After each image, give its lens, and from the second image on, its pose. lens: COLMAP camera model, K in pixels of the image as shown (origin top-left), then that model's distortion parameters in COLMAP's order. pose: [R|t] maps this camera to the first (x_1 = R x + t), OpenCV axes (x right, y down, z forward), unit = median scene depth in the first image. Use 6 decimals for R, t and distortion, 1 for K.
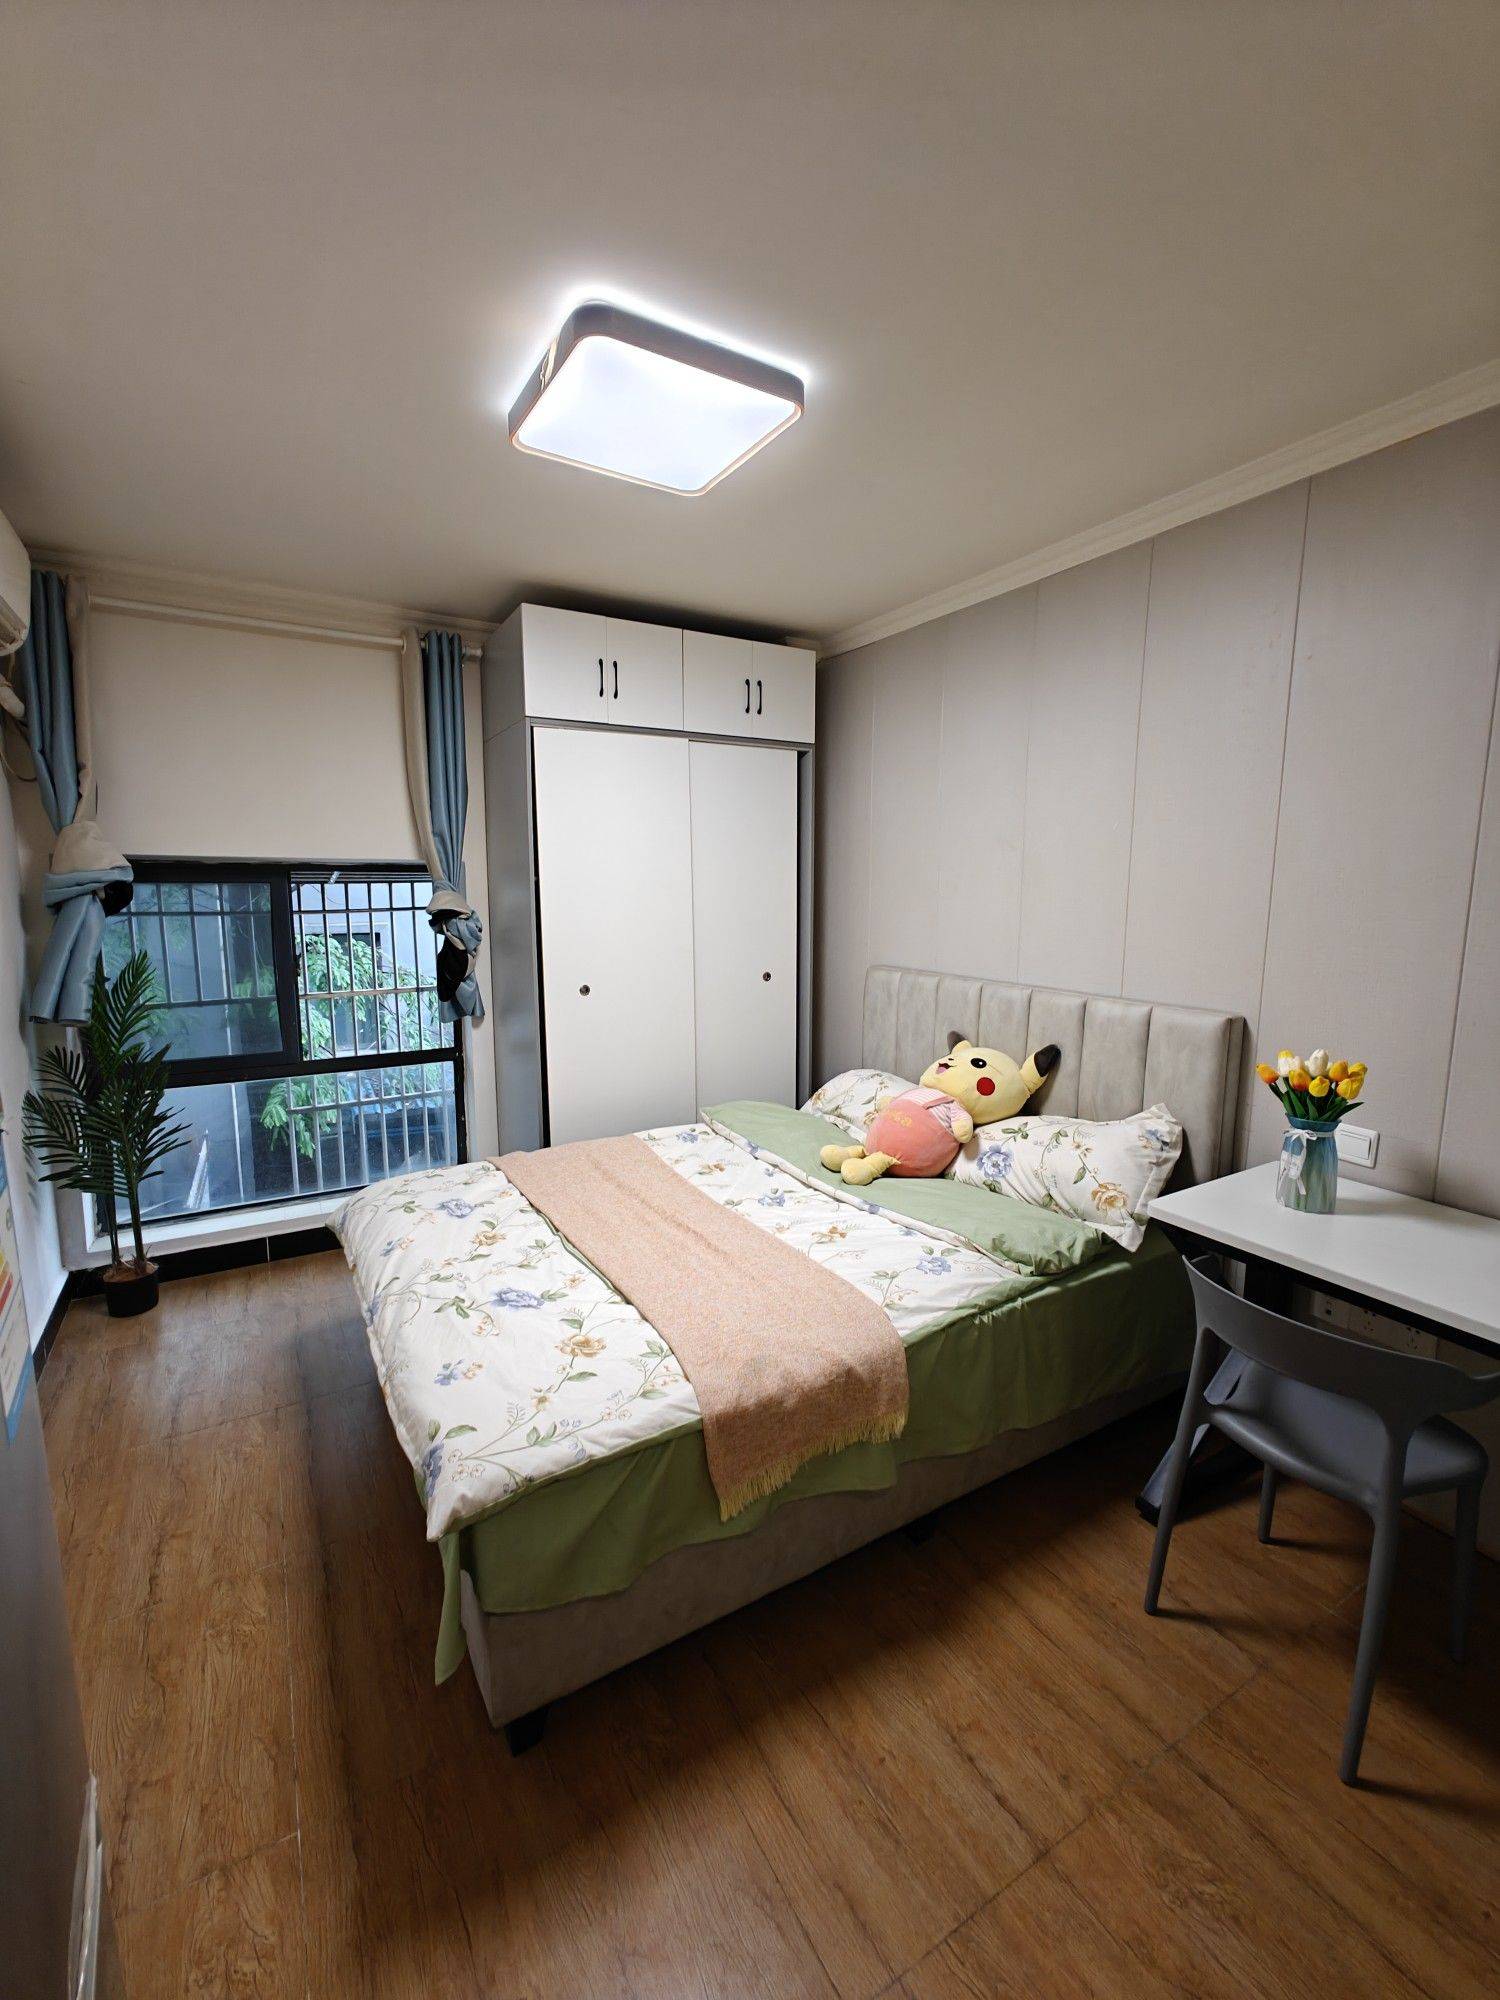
lens RADIAL K [[855.9, 0, 756.3], [0, 855.9, 1005.1], [0, 0, 1]] dist [0.011753, -0.001272]
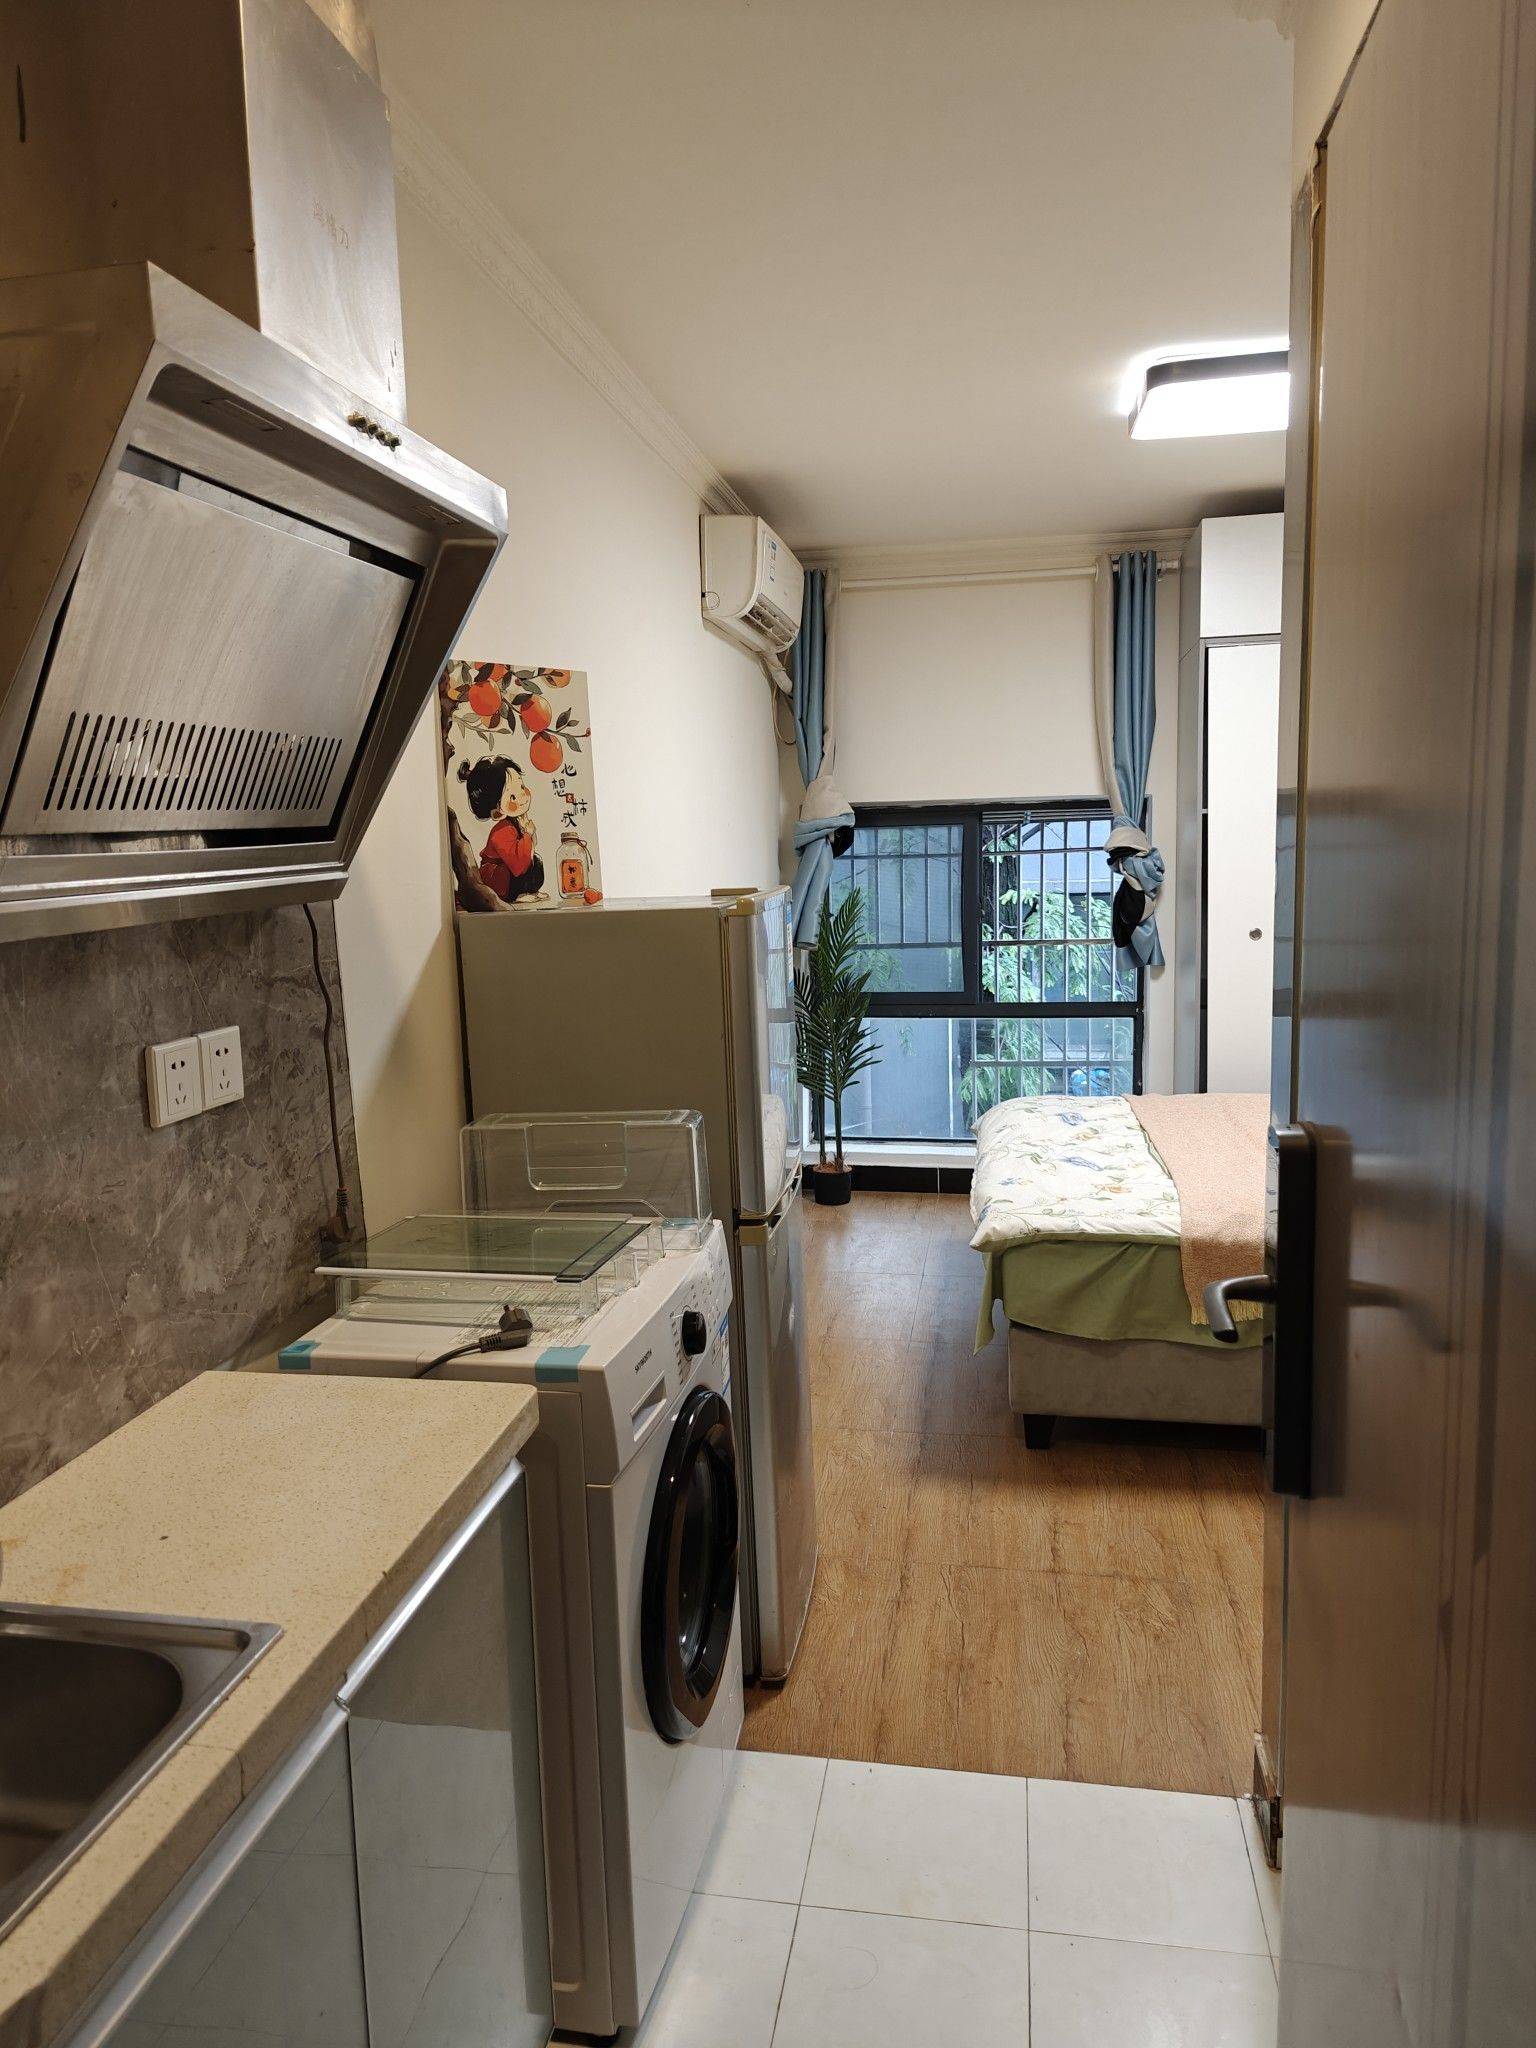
lens RADIAL K [[1406.1, 0, 749.1], [0, 1406.1, 1020.4], [0, 0, 1]] dist [0.009064, 0.000341]
pose [[0.757814, 0.060743, -0.649637, 0.430441], [-0.060958, 0.997893, 0.022198, 0.087187], [0.649617, 0.022779, 0.759921, -0.544003]]
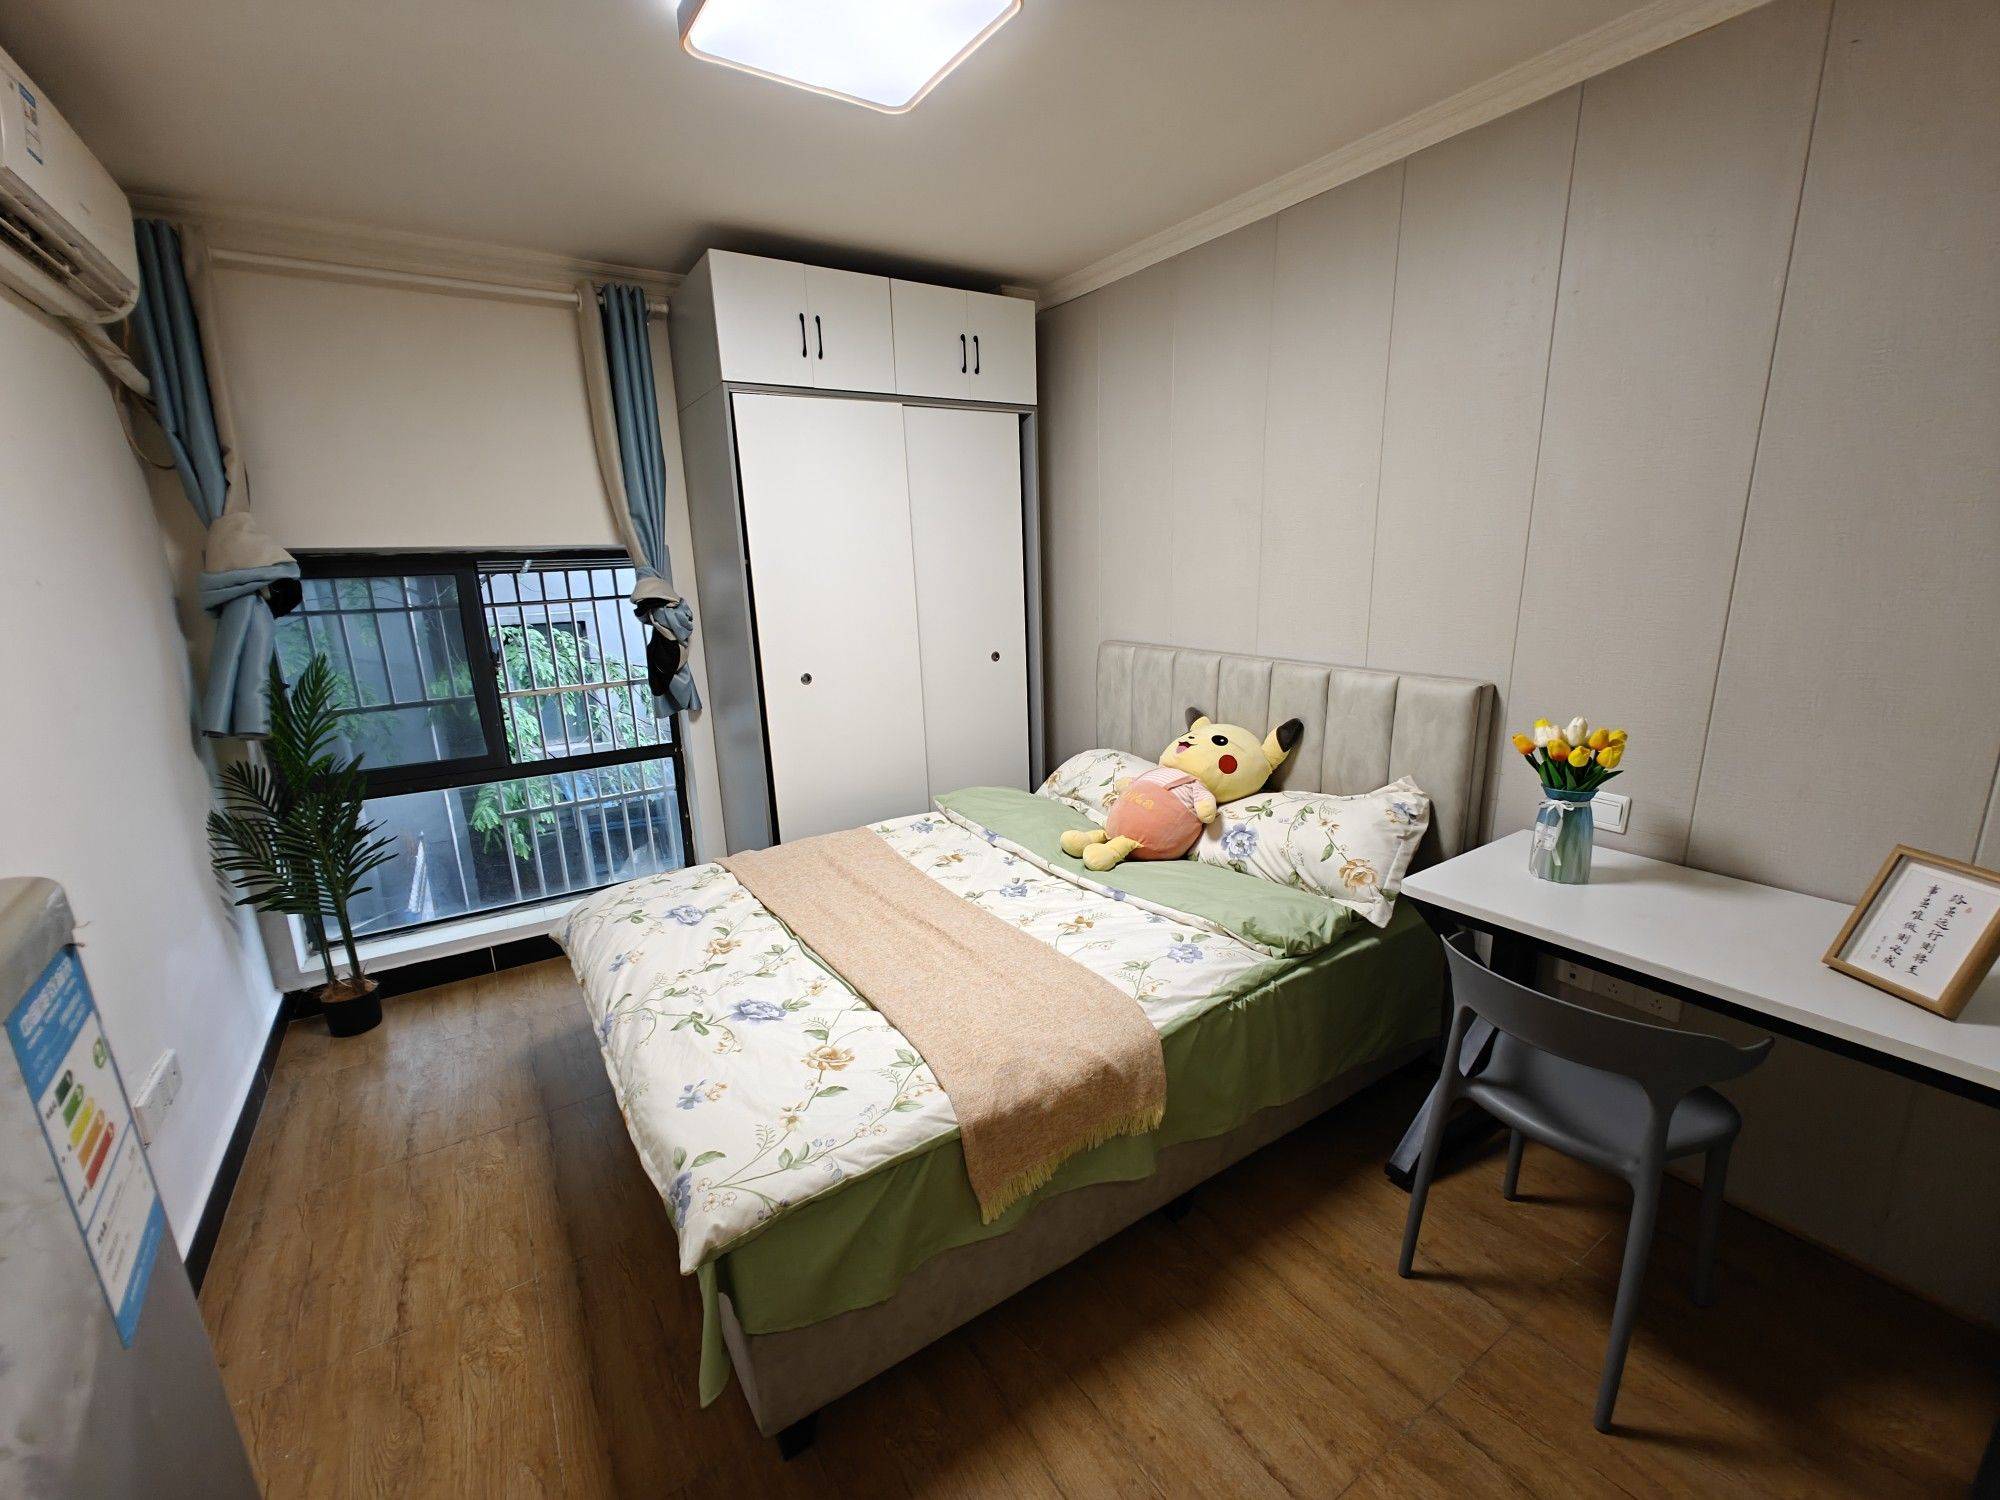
lens RADIAL K [[855.9, 0, 1013.7], [0, 855.9, 764.7], [0, 0, 1]] dist [0.011753, -0.001272]
pose [[0.998414, -0.041513, 0.038036, -0.012286], [0.037538, 0.994295, 0.099840, -0.010891], [-0.041964, -0.098253, 0.994276, 0.041319]]
